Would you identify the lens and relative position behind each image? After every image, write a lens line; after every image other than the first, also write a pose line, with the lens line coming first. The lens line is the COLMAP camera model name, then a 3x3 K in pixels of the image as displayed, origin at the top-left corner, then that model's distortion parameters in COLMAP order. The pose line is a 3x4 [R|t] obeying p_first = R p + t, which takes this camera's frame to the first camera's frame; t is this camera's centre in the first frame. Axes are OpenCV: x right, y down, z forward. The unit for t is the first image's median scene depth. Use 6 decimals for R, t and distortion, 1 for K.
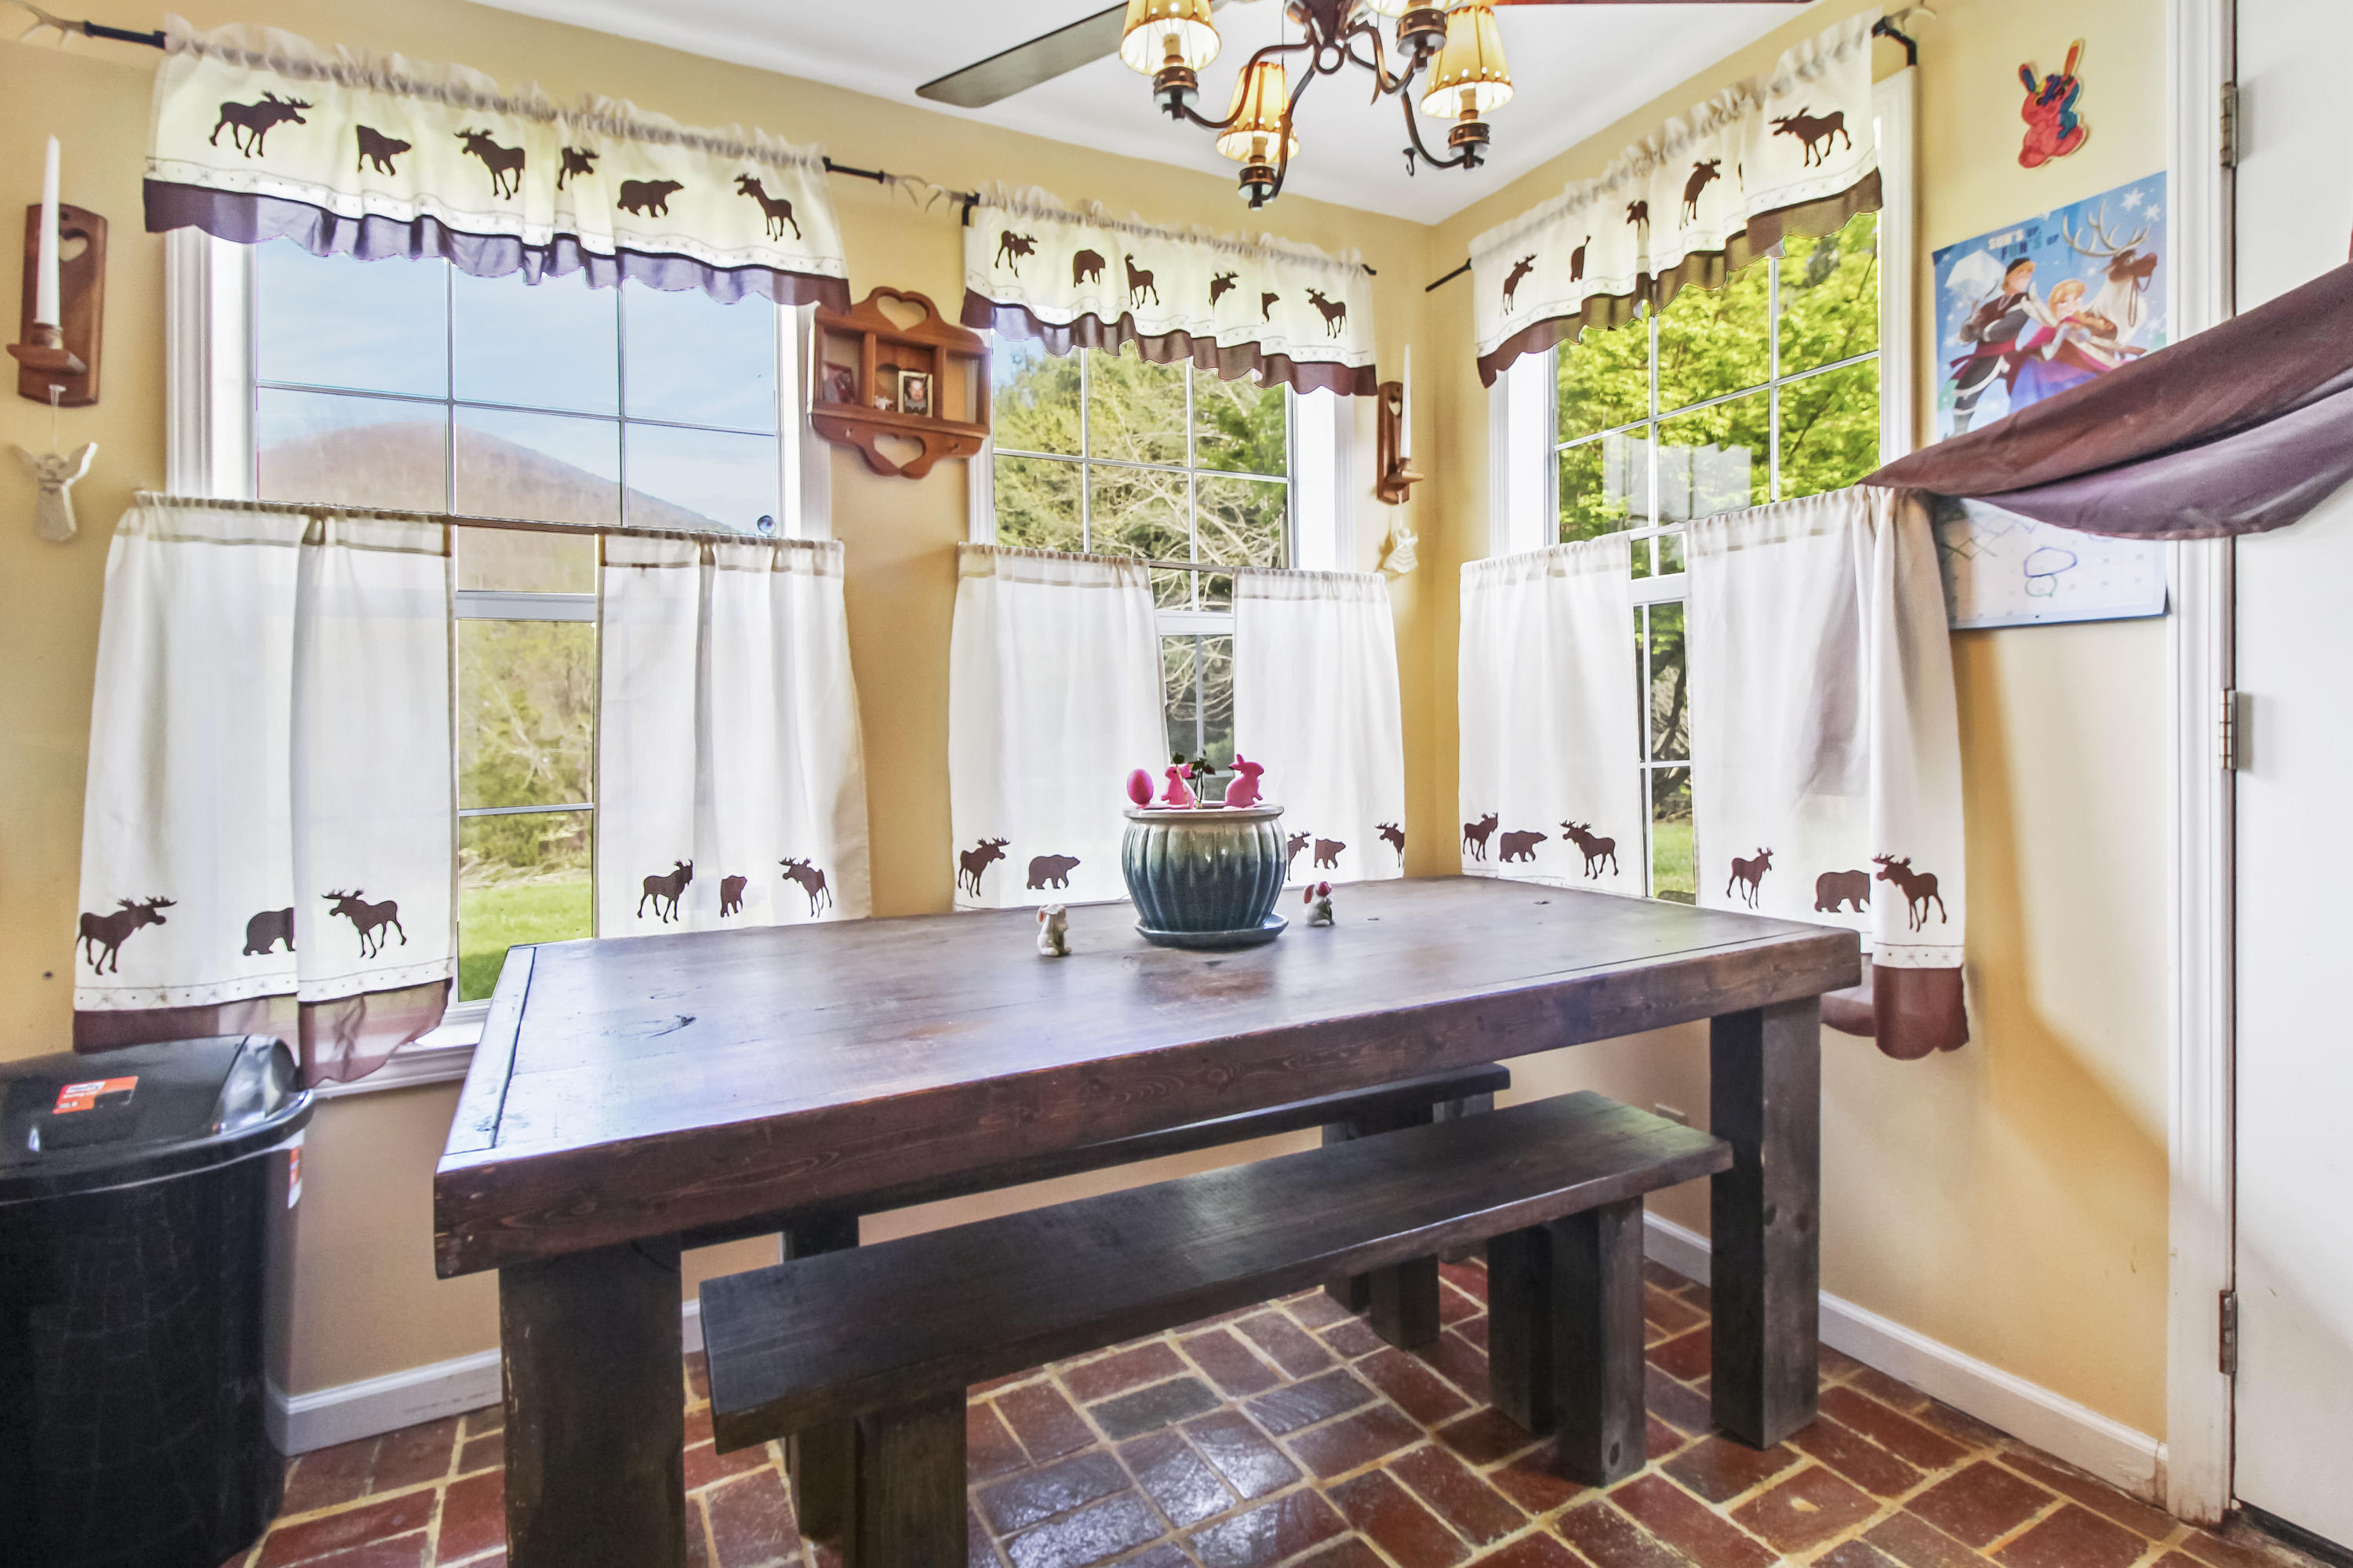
lens RADIAL K [[1102.3, 0, 1175.8], [0, 1102.3, 723.0], [0, 0, 1]] dist [-0.000874, -0.008488]
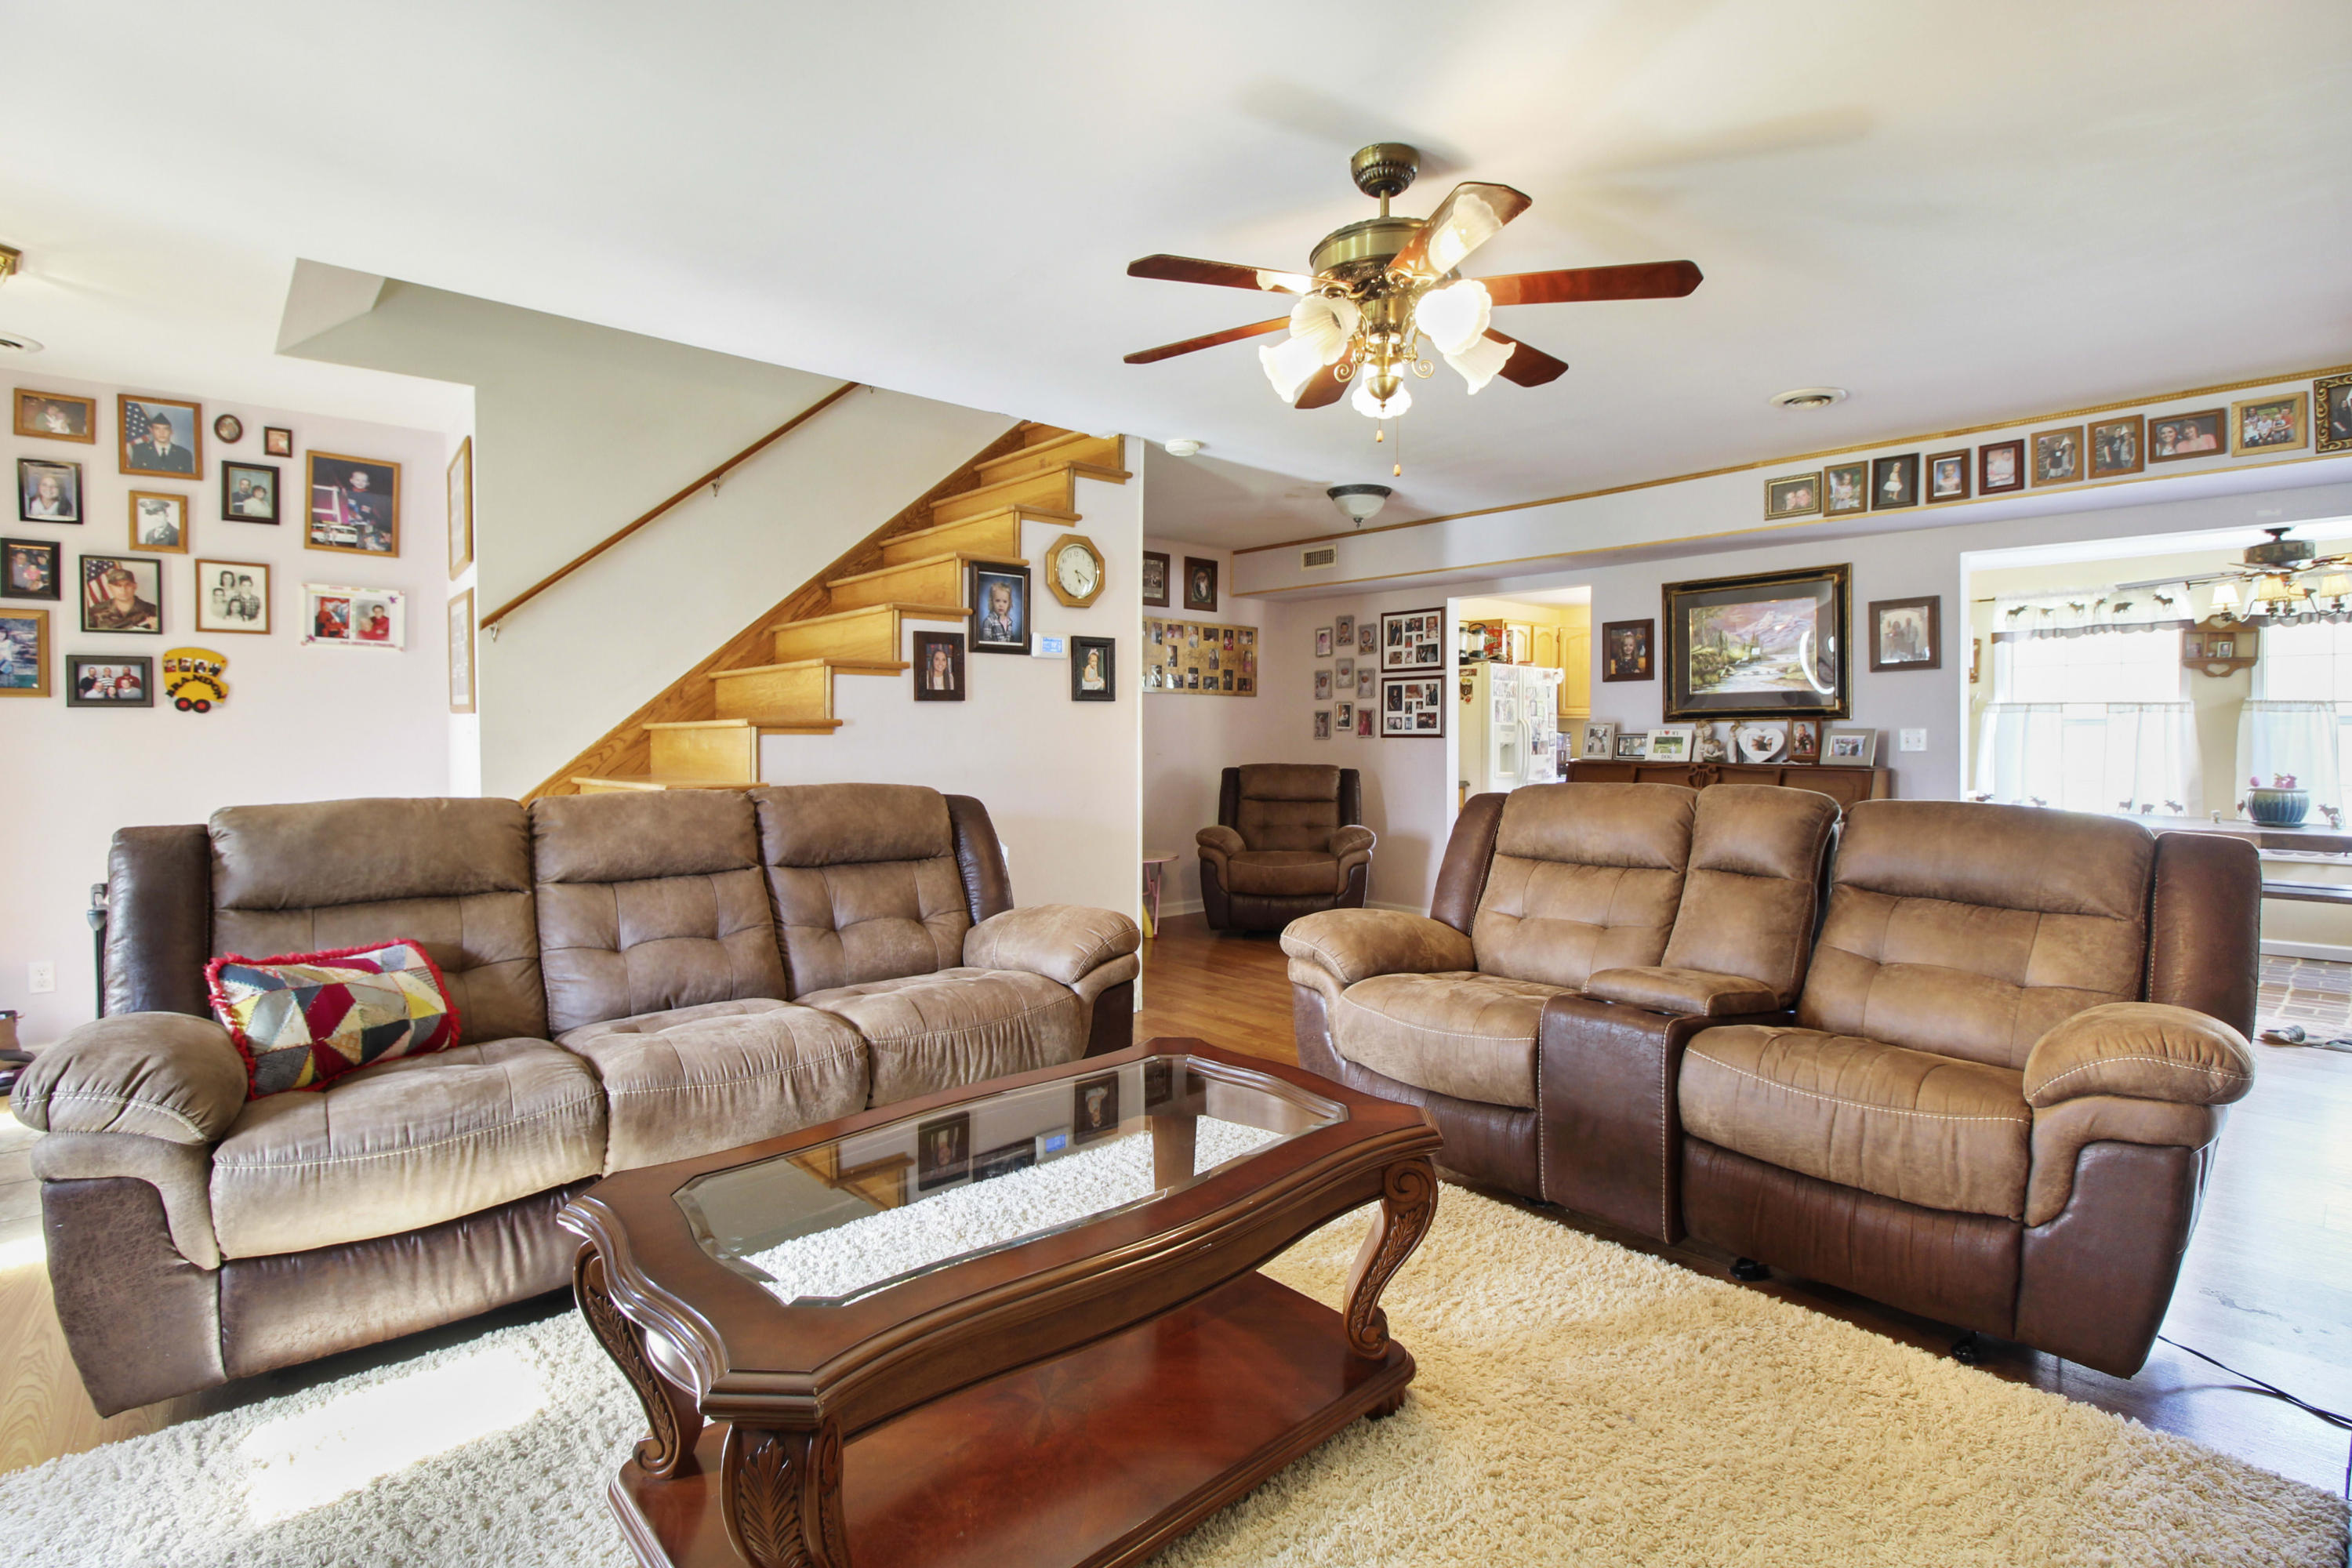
lens RADIAL K [[1118.7, 0, 1168.2], [0, 1118.7, 735.2], [0, 0, 1]] dist [-0.000592, -0.014095]
pose [[0.231079, 0.016660, -0.972792, 2.318440], [-0.008054, 0.999852, 0.015210, -0.103187], [0.972902, 0.004320, 0.231179, -2.843876]]
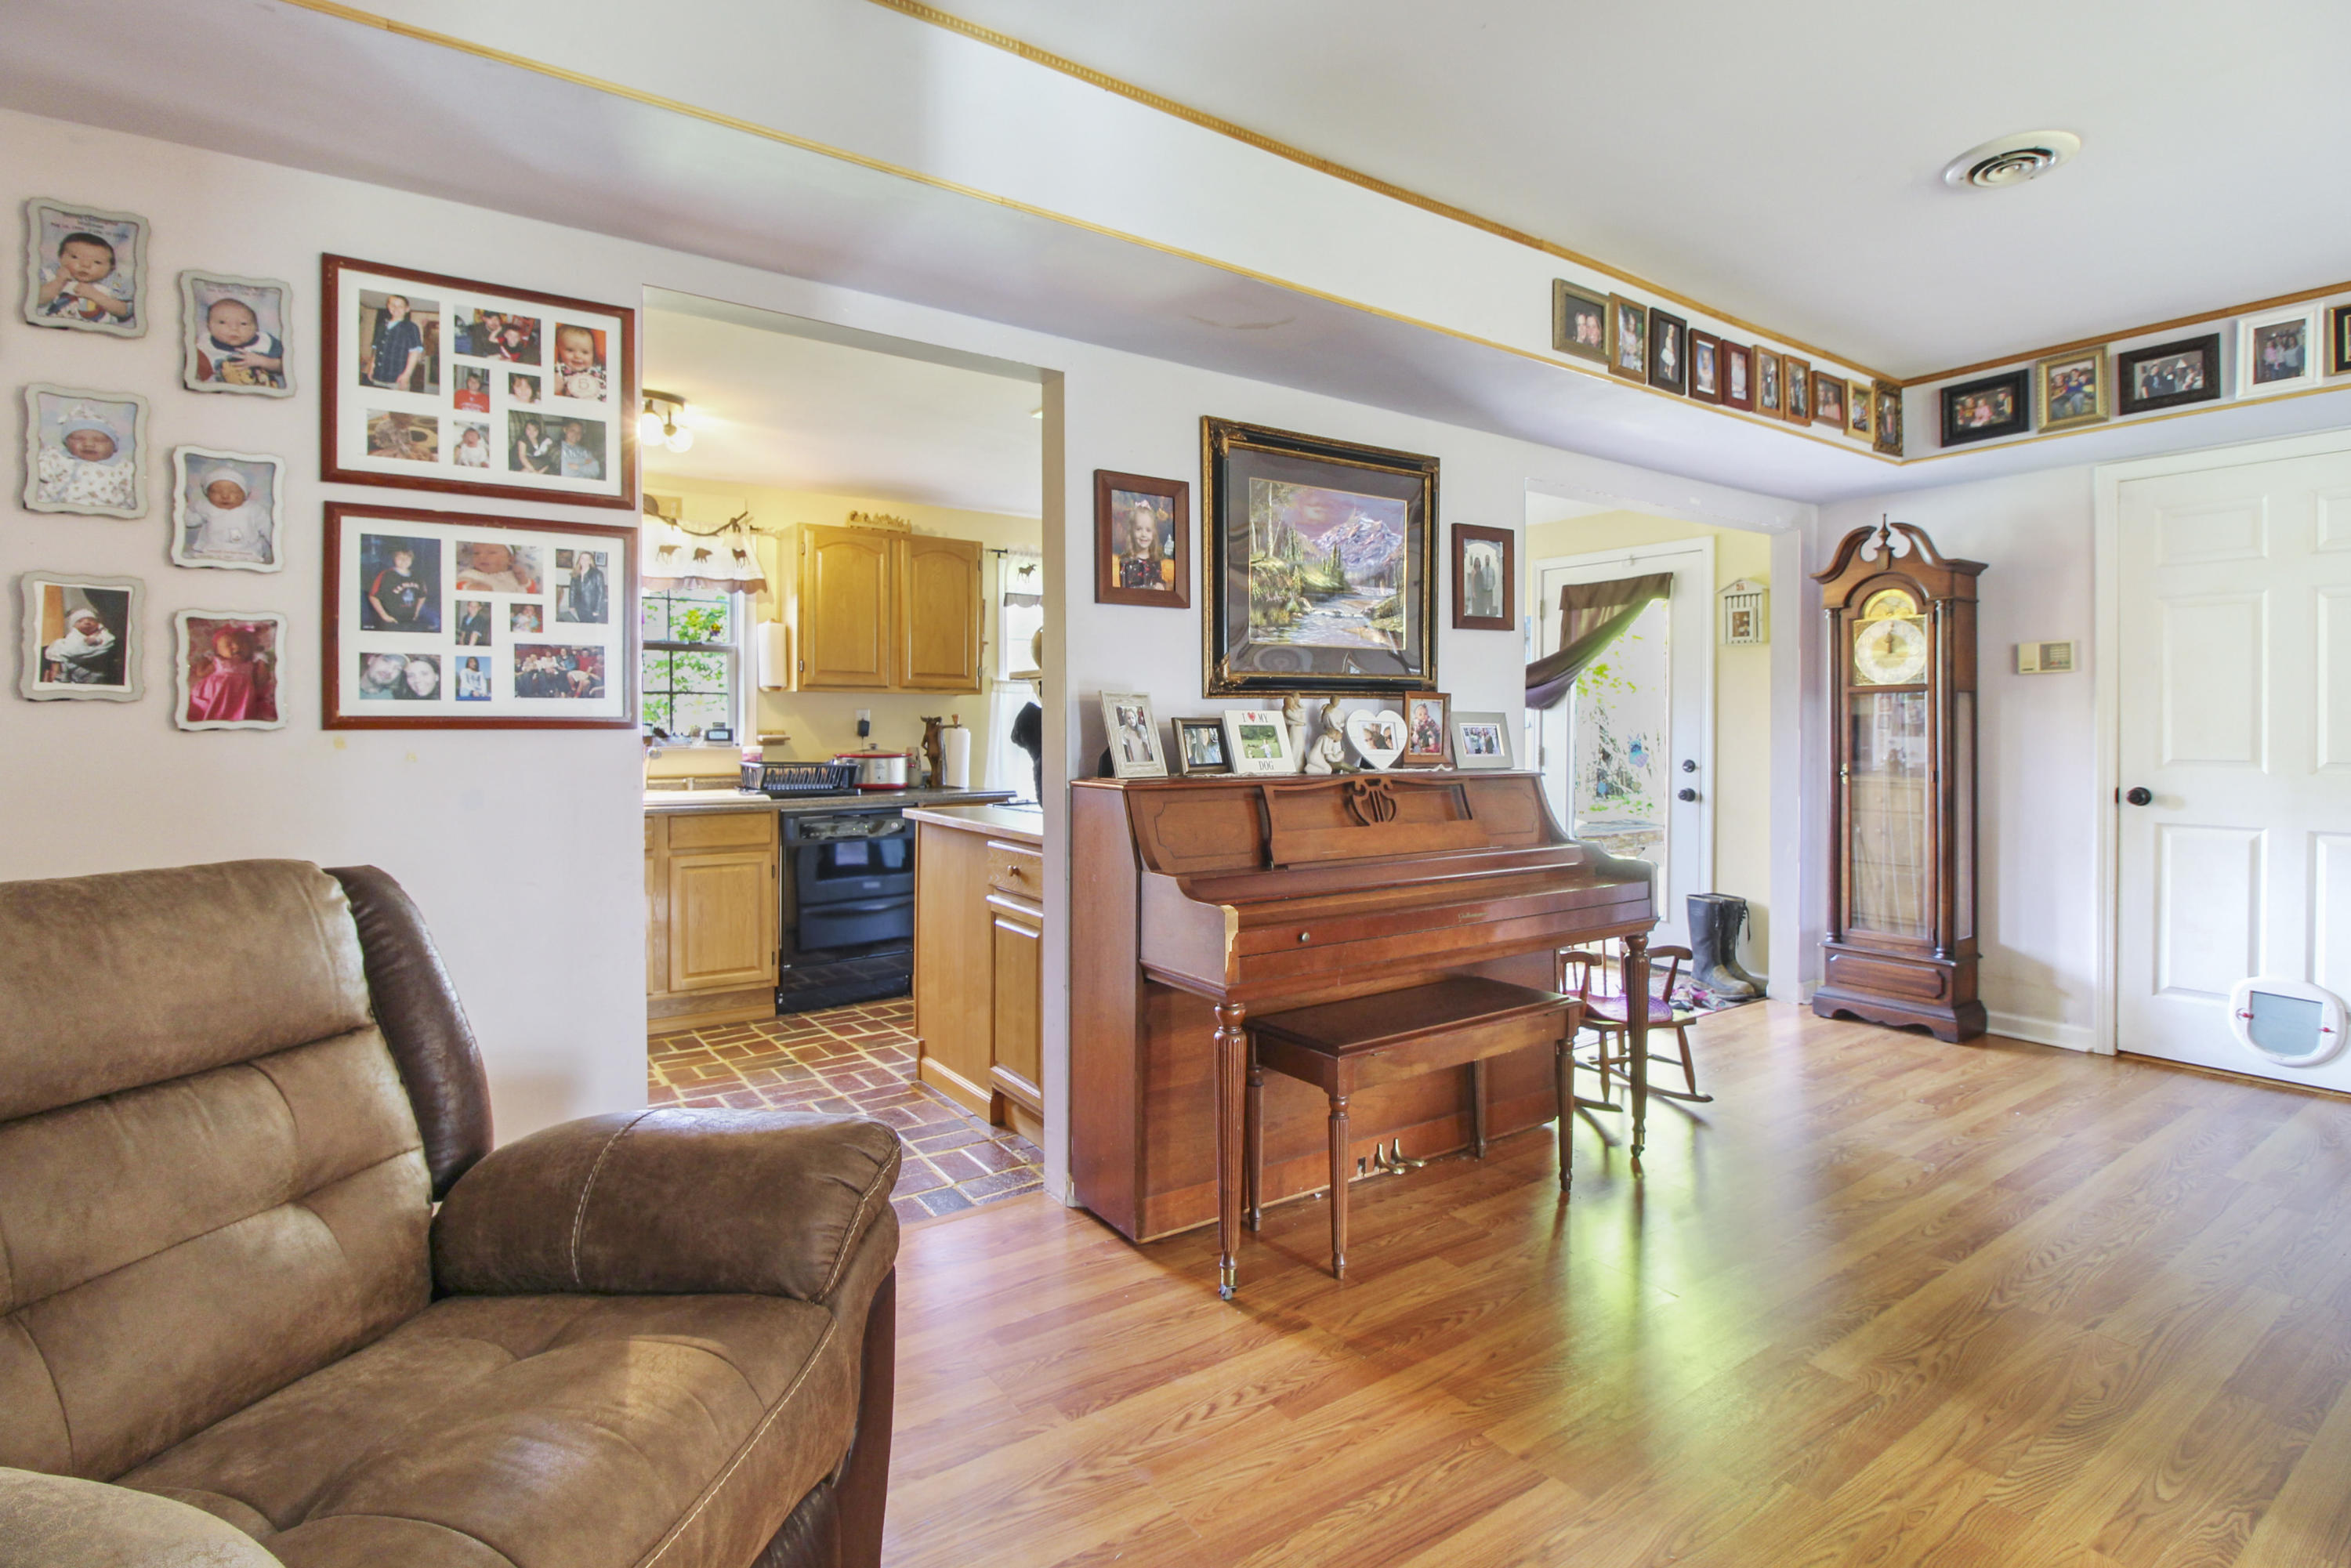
lens RADIAL K [[1118.2, 0, 1167.7], [0, 1118.2, 735.3], [0, 0, 1]] dist [-0.000592, -0.014095]
pose [[0.993867, 0.017191, 0.109234, -0.689925], [-0.018063, 0.999812, 0.006990, -0.057363], [-0.109094, -0.008920, 0.993991, -2.301430]]
